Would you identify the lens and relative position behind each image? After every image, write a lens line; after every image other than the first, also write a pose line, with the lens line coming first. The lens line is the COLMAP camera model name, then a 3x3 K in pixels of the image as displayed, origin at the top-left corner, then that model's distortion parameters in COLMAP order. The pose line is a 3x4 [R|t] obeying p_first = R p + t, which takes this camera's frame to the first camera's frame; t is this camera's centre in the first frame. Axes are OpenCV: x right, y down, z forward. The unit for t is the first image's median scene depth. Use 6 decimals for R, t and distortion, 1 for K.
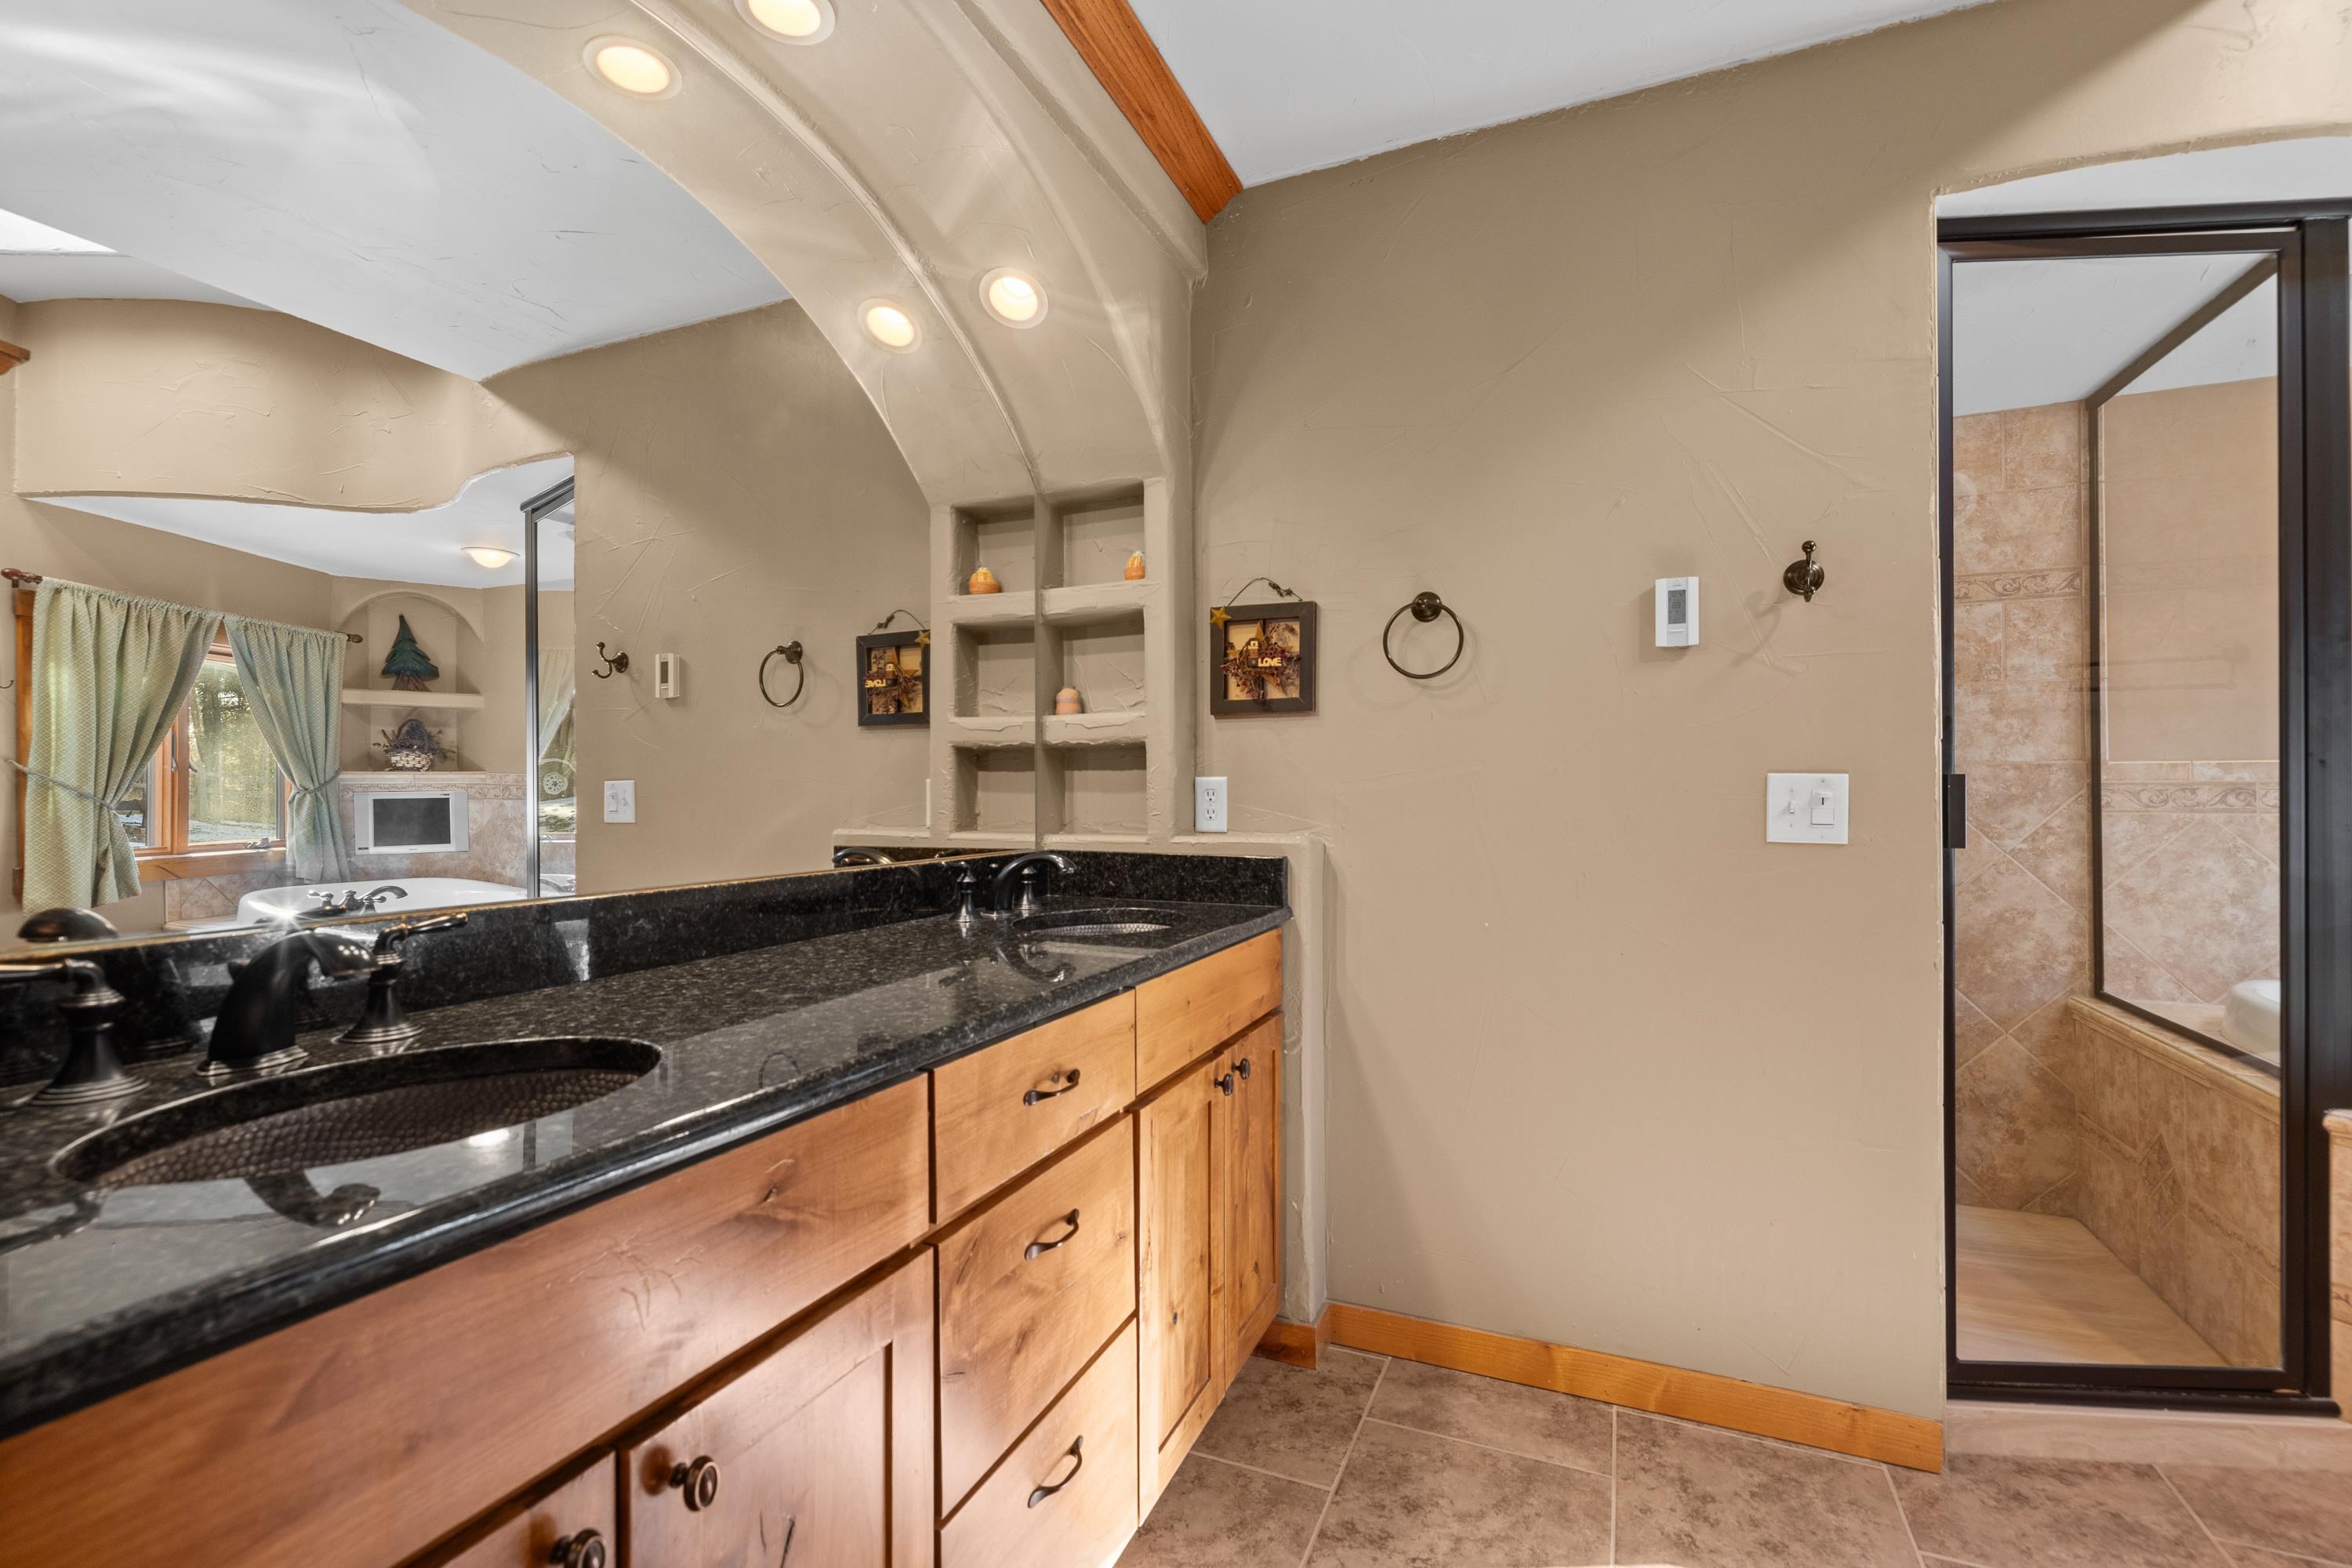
lens RADIAL K [[1019.8, 0, 1179.0], [0, 1019.8, 780.5], [0, 0, 1]] dist [-0.003456, 0.000837]
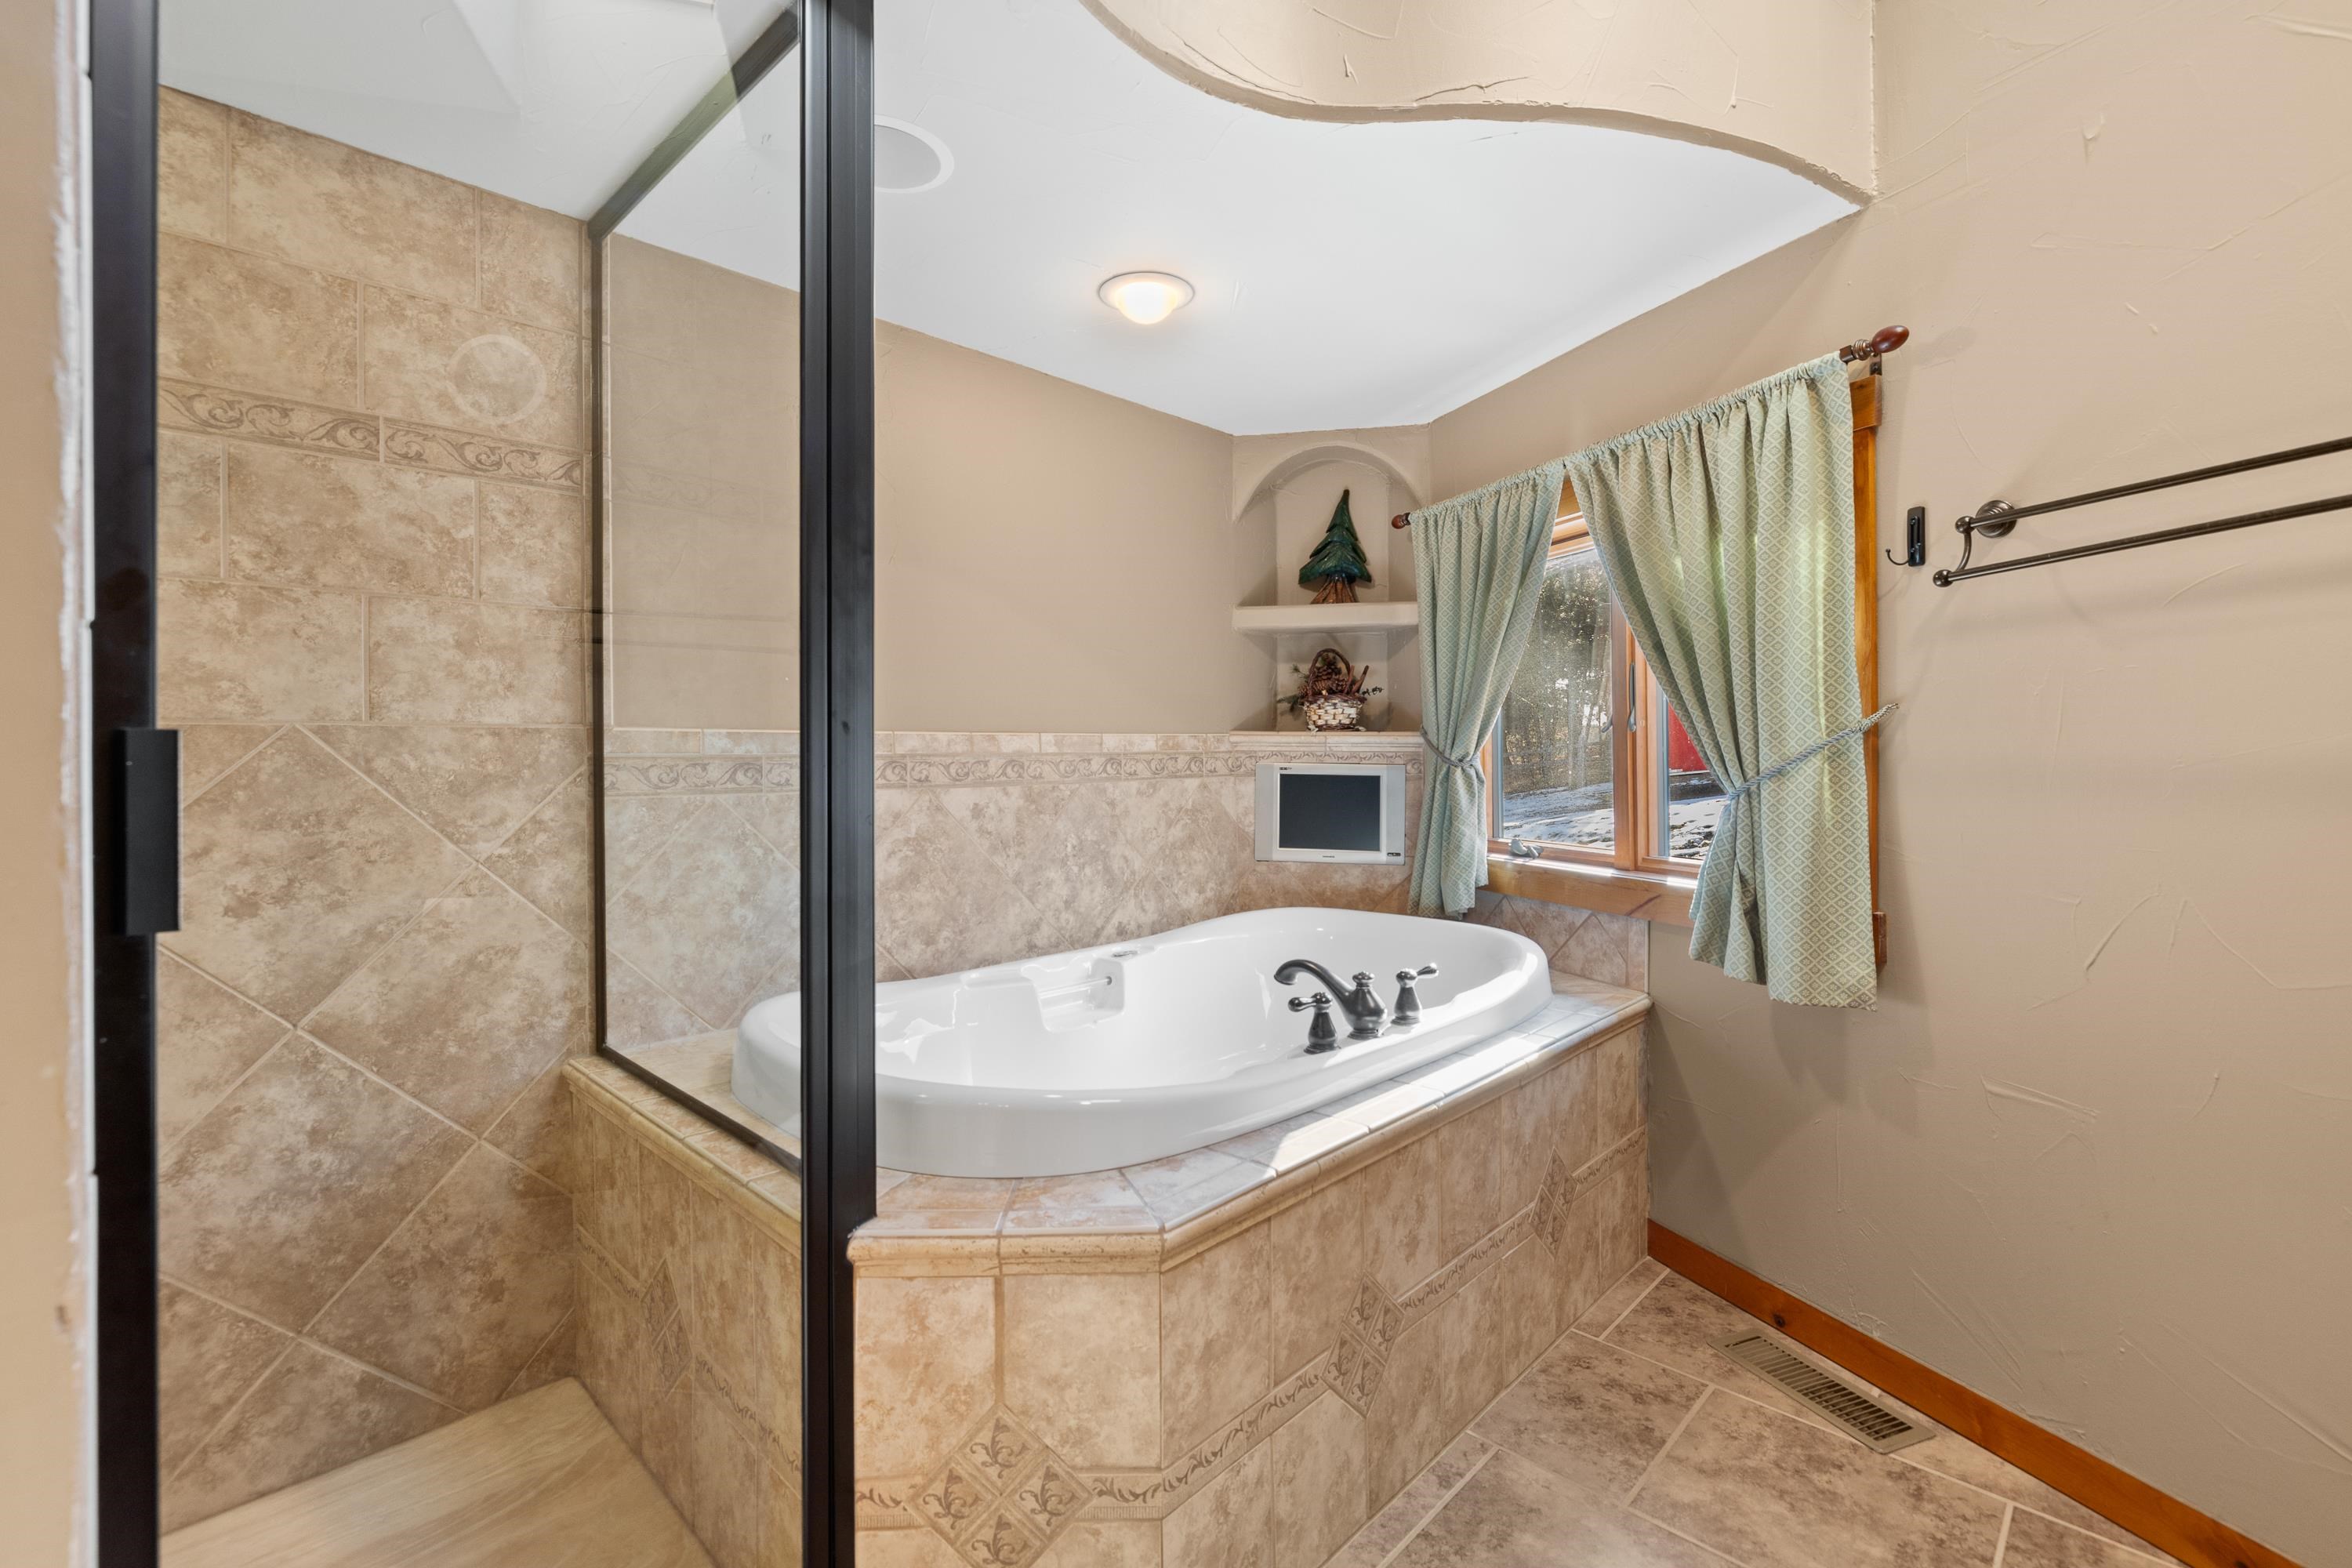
lens RADIAL K [[1019.8, 0, 1179.3], [0, 1019.8, 762.5], [0, 0, 1]] dist [-0.003456, 0.000837]
pose [[0.348833, -0.001804, 0.937183, 0.371573], [-0.002792, 0.999992, 0.002964, 0.003460], [-0.937181, -0.003651, 0.348825, 0.365314]]
